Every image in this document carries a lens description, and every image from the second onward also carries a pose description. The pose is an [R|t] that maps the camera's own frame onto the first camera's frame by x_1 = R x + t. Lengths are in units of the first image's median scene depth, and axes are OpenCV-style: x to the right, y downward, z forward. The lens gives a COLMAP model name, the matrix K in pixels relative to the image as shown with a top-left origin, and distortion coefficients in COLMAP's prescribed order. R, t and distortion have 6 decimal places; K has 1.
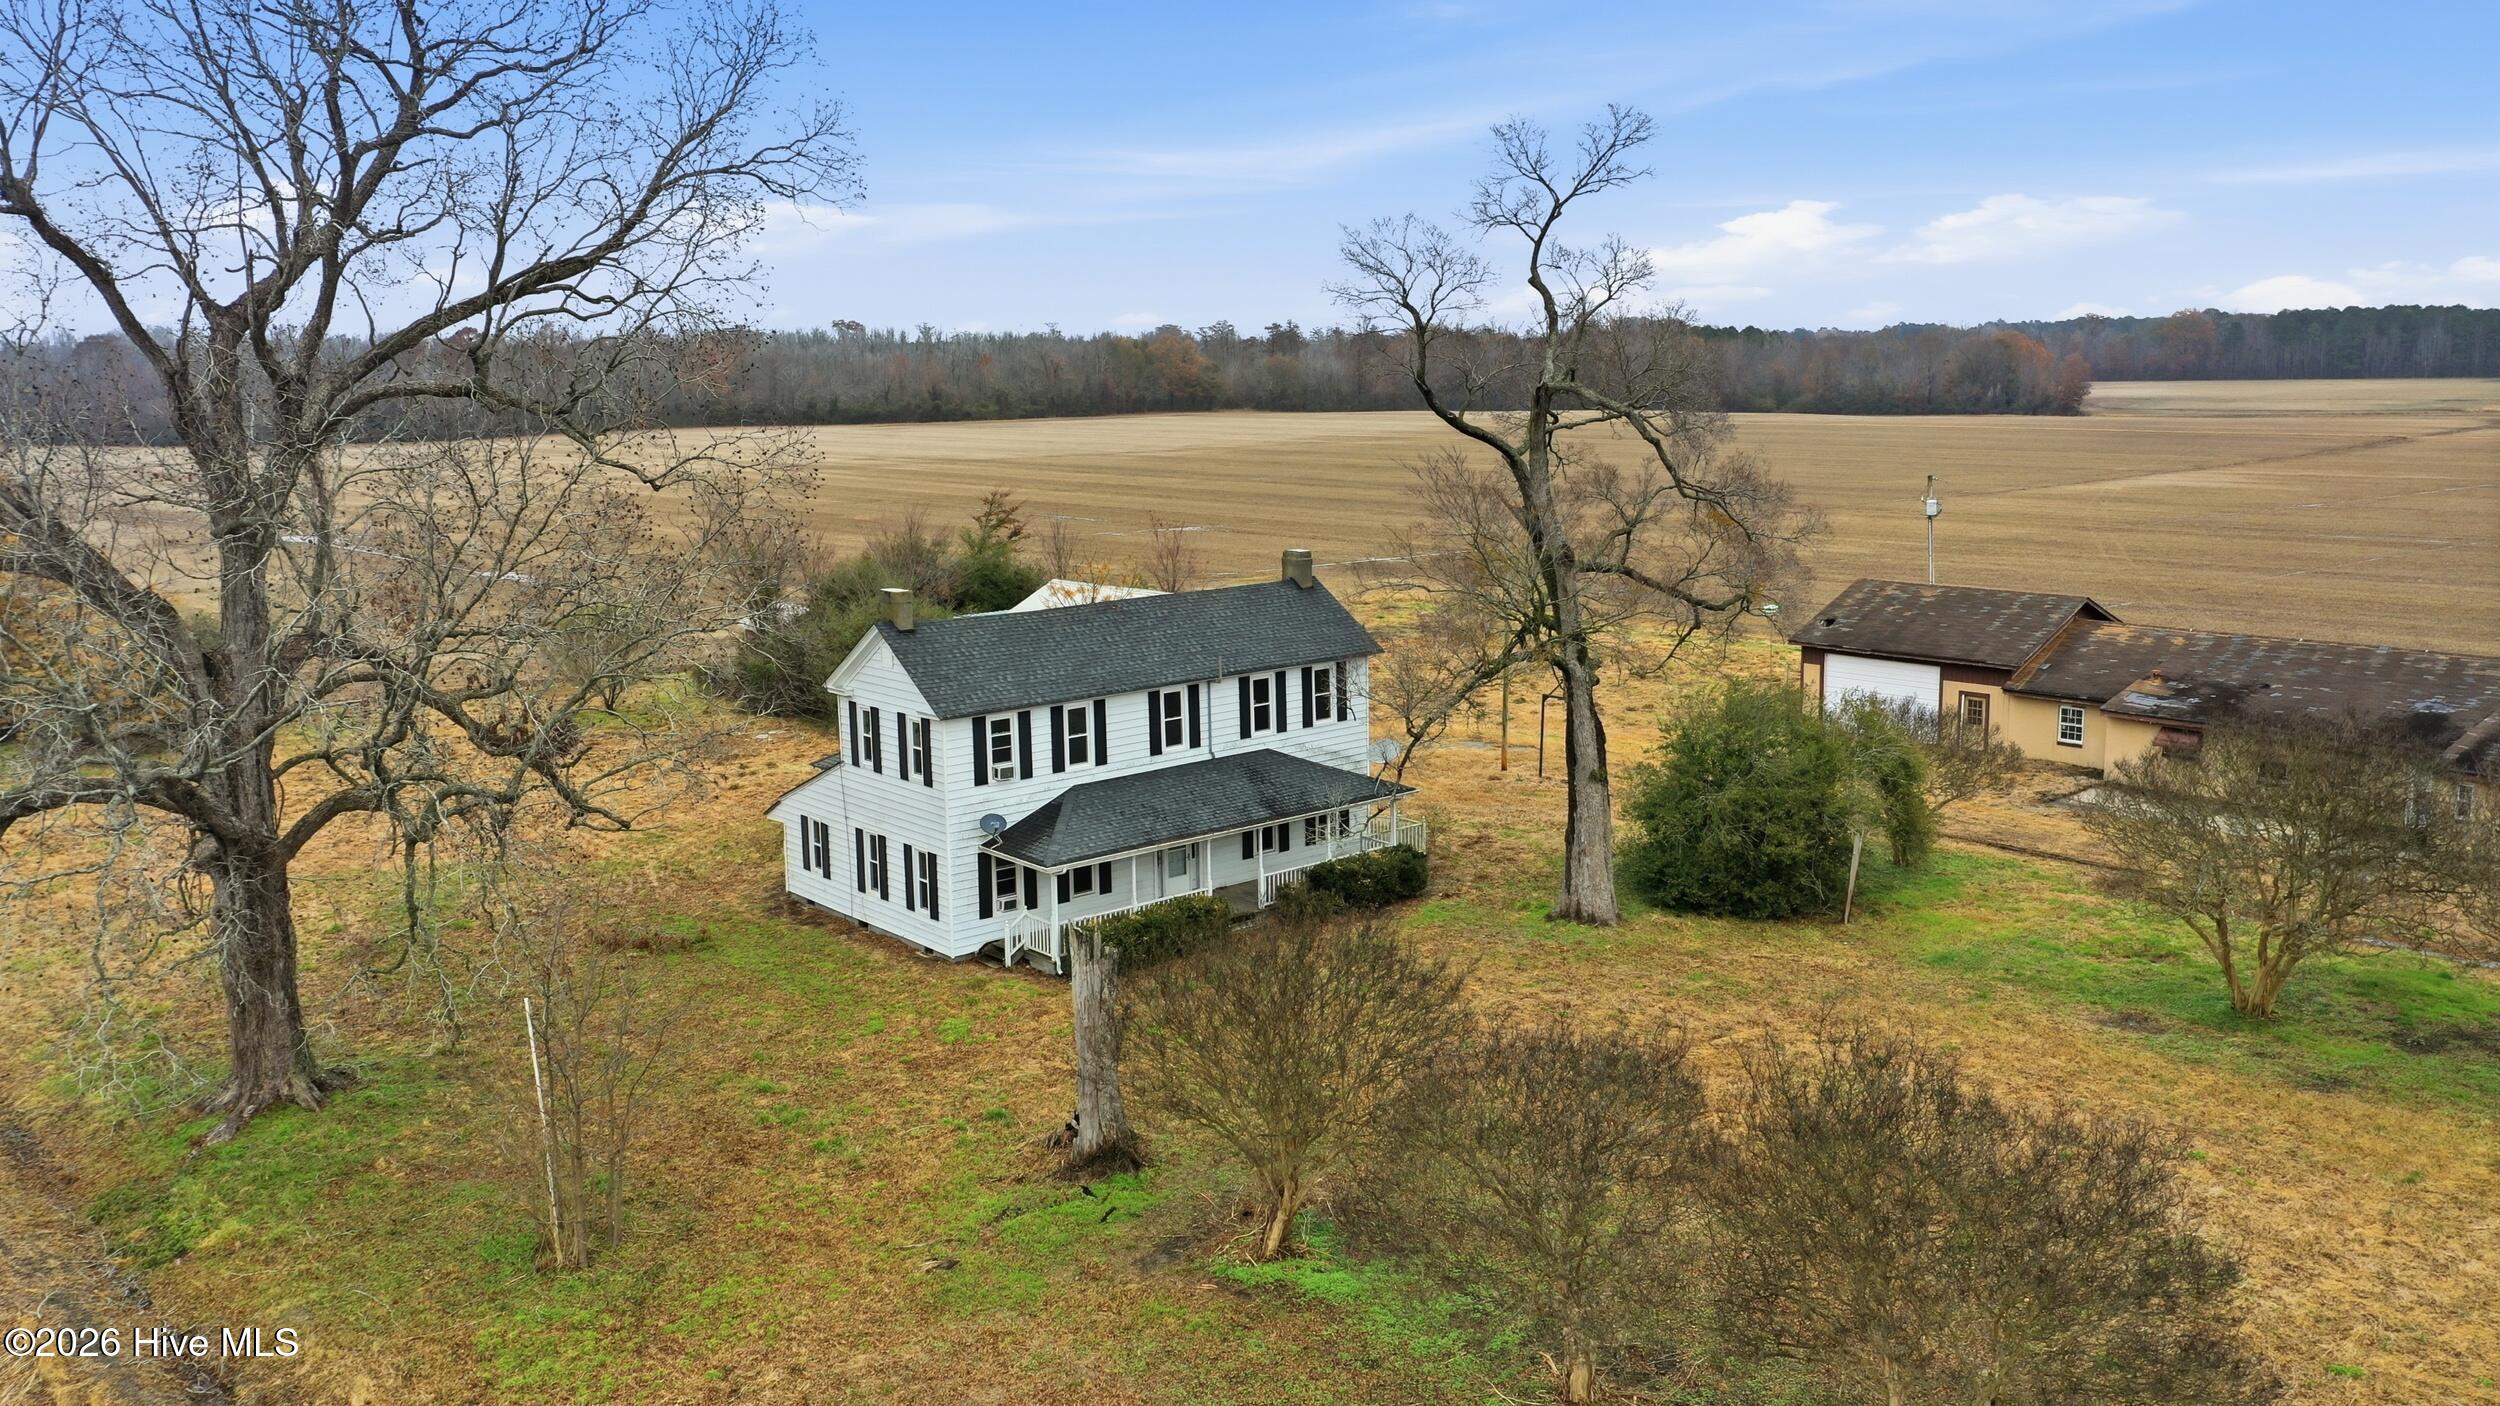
lens RADIAL K [[1985.9, 0, 1250.1], [0, 1985.9, 700.2], [0, 0, 1]] dist [0.015233, 0.000949]
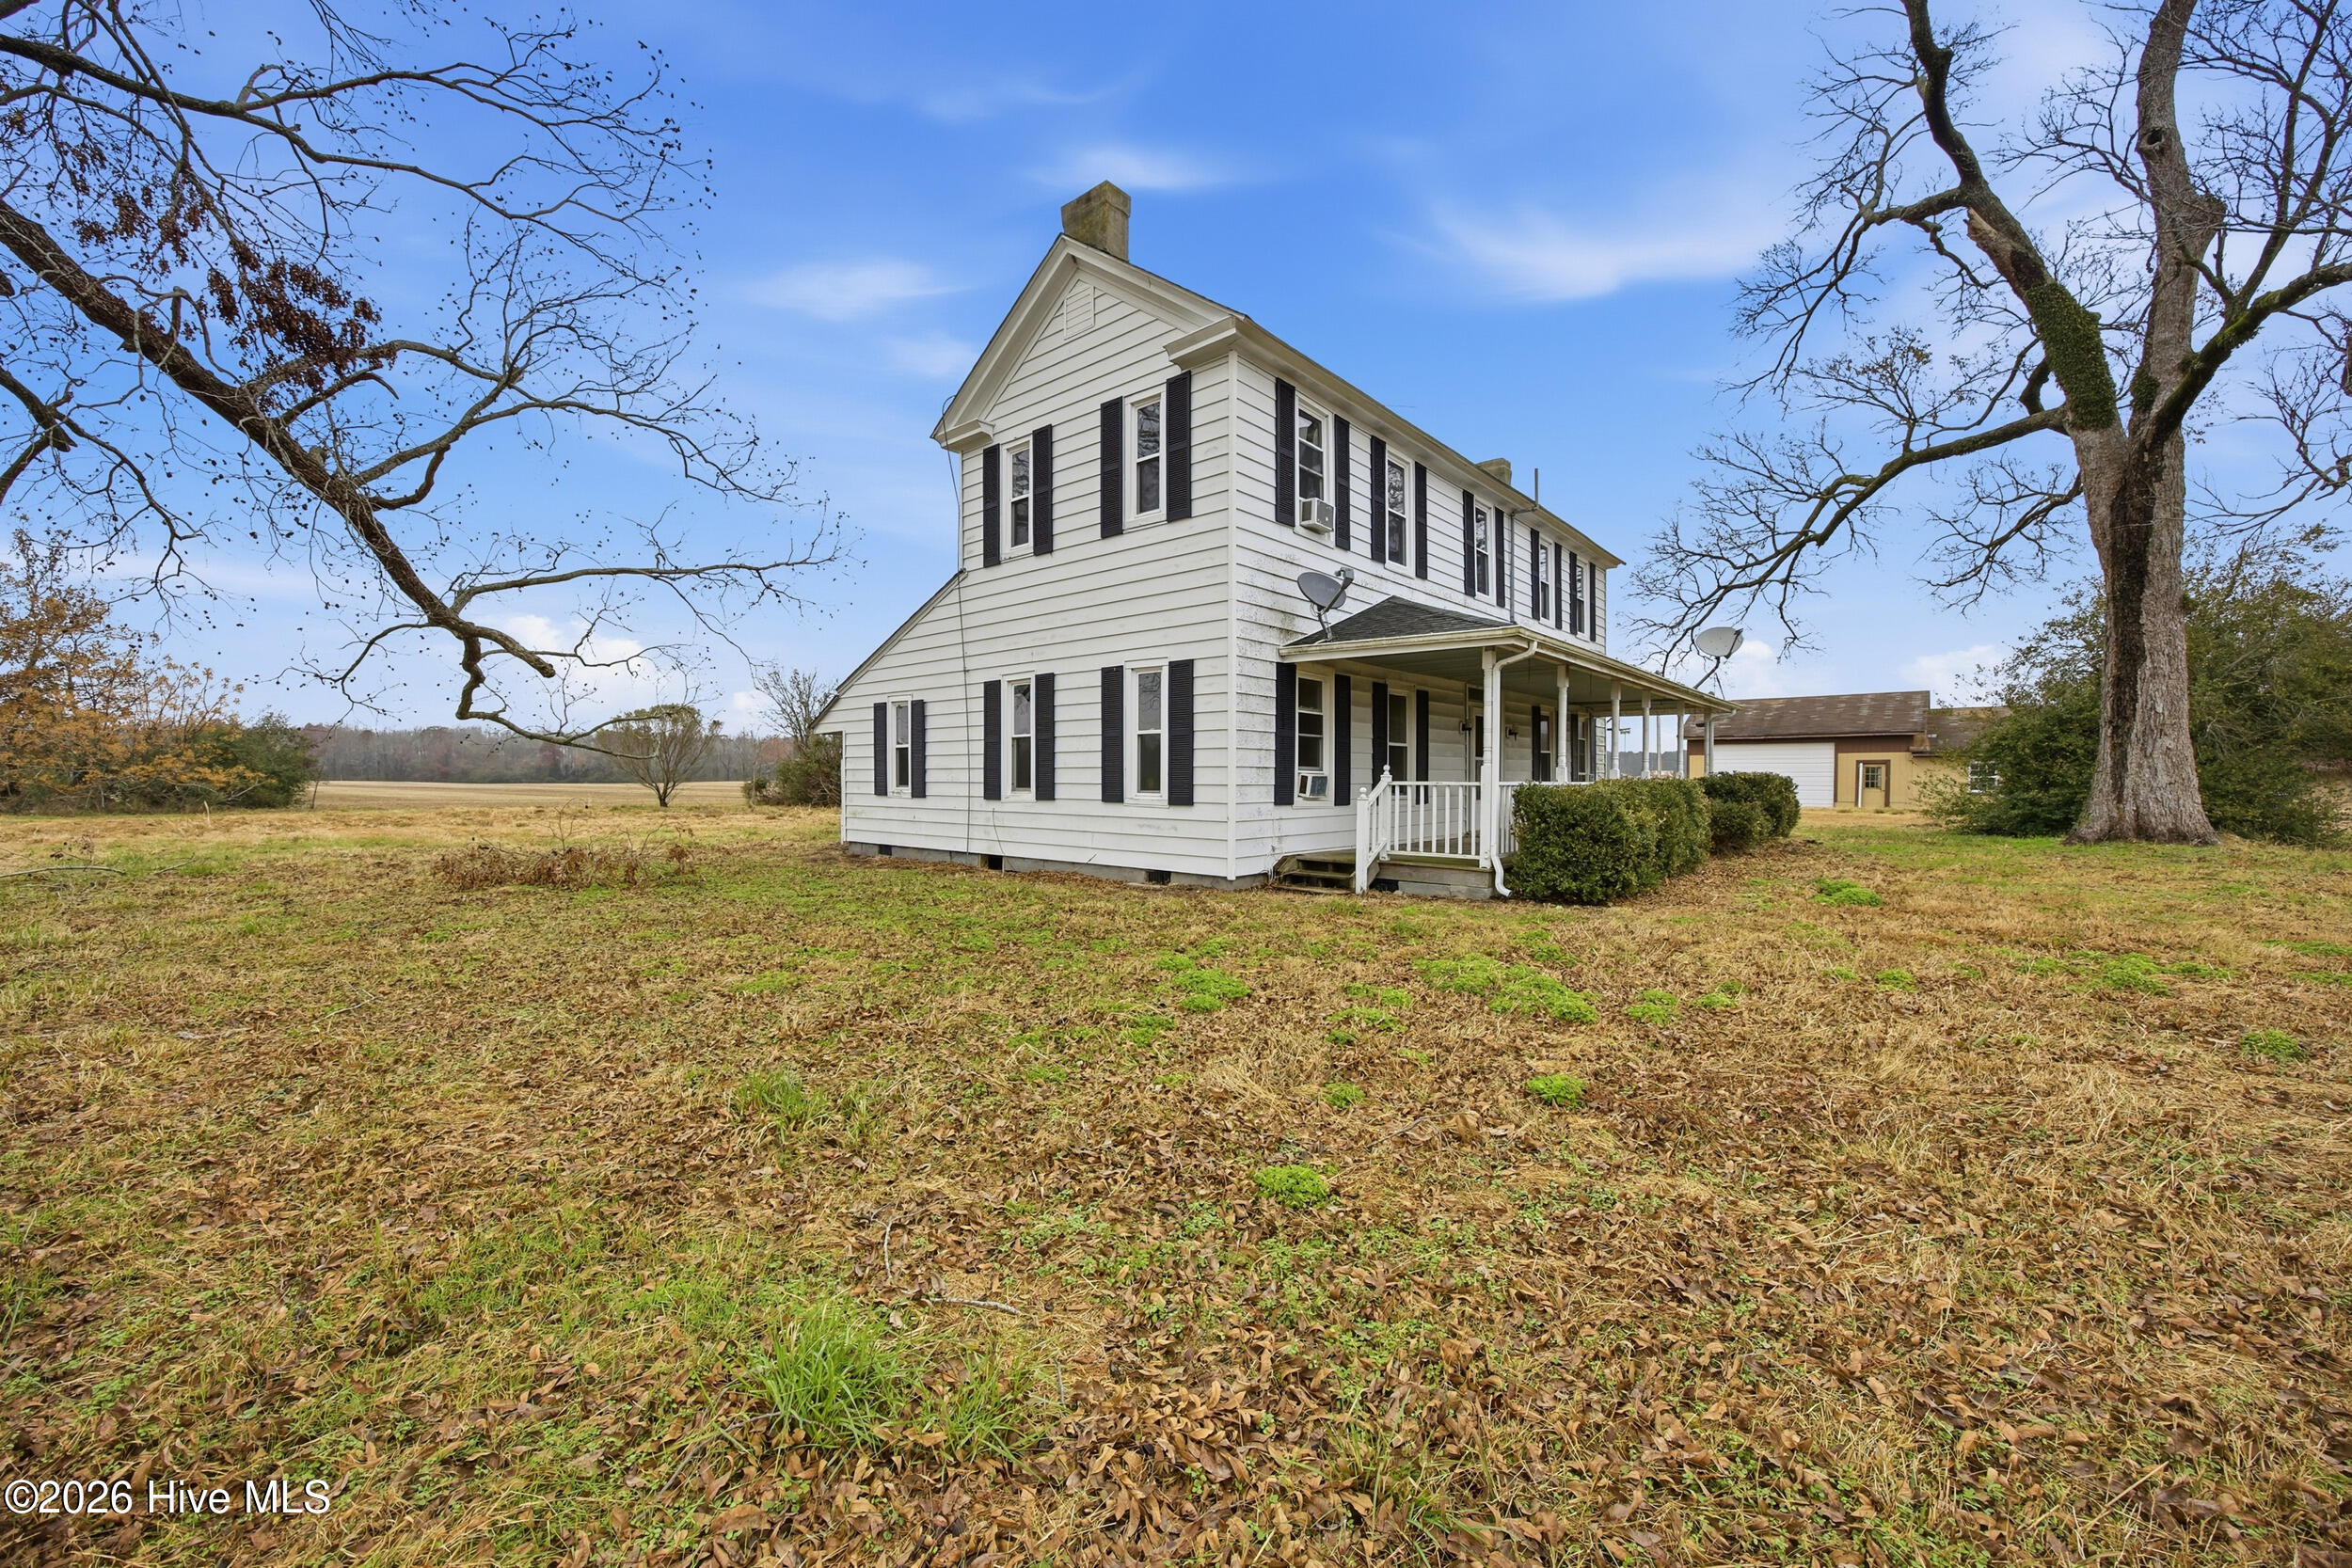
lens RADIAL K [[920.0, 0, 1169.4], [0, 920.0, 789.5], [0, 0, 1]] dist [-0.000954, 0.000092]
pose [[0.989707, 0.012973, 0.142521, -0.187775], [0.009330, 0.987915, -0.154716, 0.136604], [-0.142806, 0.154453, 0.977625, 0.762345]]
